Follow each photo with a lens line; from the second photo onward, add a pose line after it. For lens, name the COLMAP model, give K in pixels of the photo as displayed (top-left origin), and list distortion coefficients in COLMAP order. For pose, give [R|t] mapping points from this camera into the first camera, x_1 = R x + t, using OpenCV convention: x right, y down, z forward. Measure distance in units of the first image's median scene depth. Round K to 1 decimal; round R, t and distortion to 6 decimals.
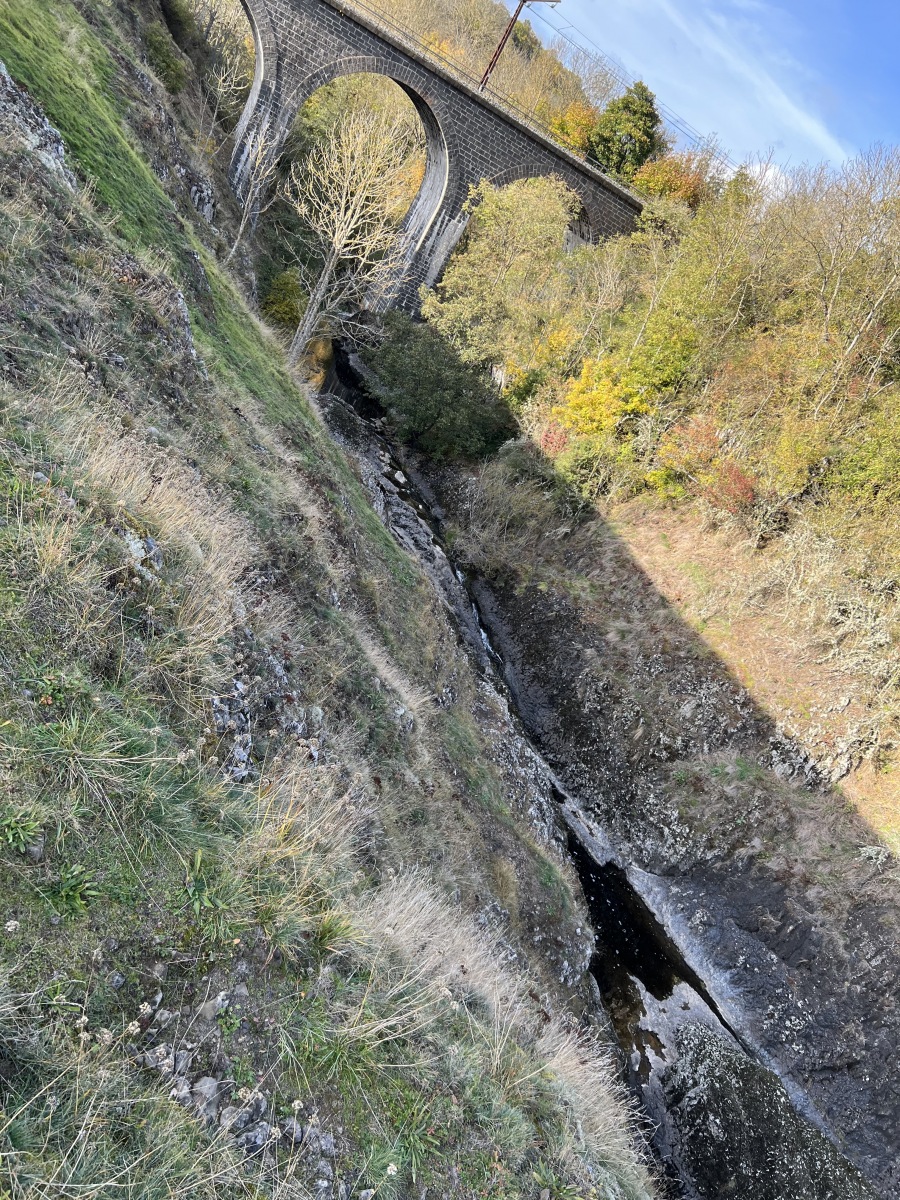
lens RADIAL K [[921.0, 0, 450.0], [0, 921.0, 600.0], [0, 0, 1]] dist [-0.006270, -0.009786]
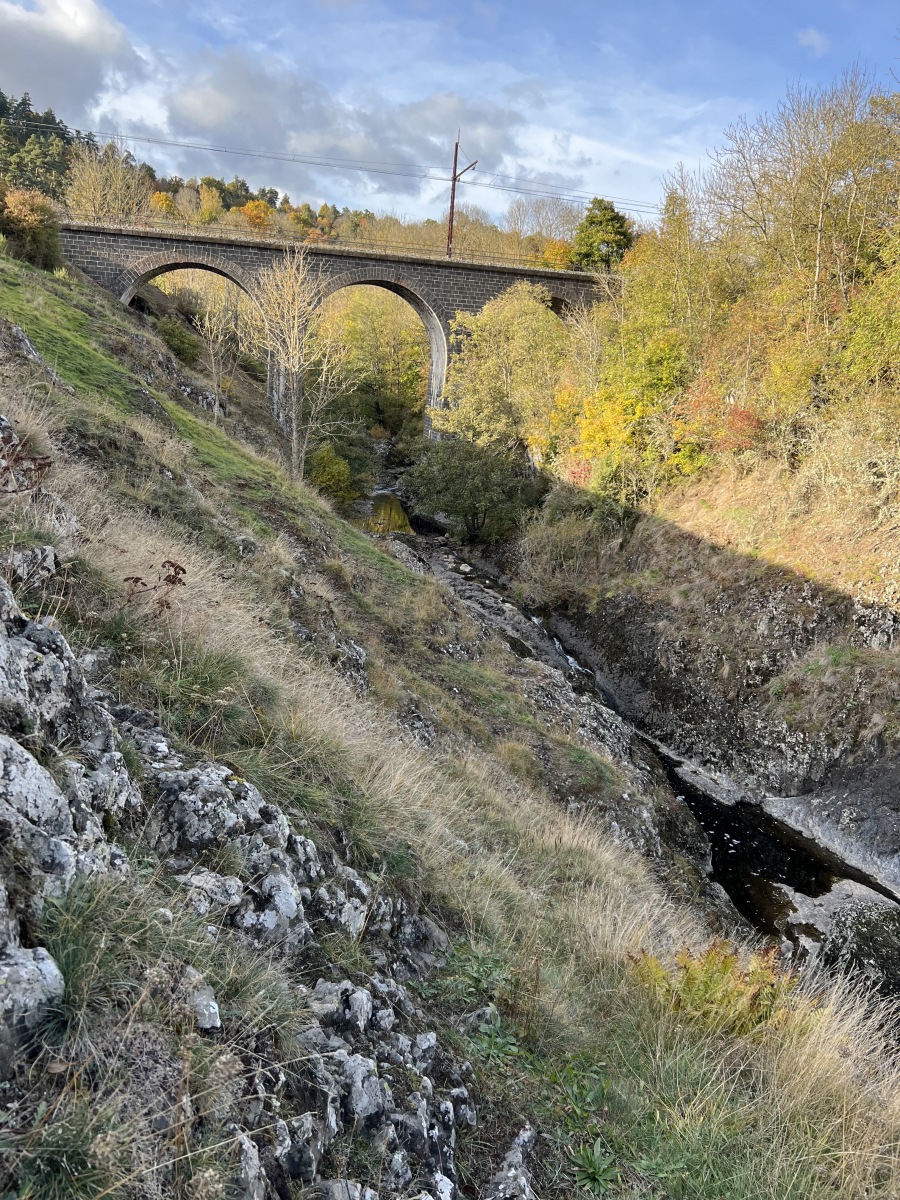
lens RADIAL K [[921.0, 0, 450.0], [0, 921.0, 600.0], [0, 0, 1]] dist [-0.006270, -0.009786]
pose [[0.904962, -0.383697, -0.183901, 0.151350], [0.329161, 0.905192, -0.268850, 0.245526], [0.269623, 0.182766, 0.945463, -0.001133]]
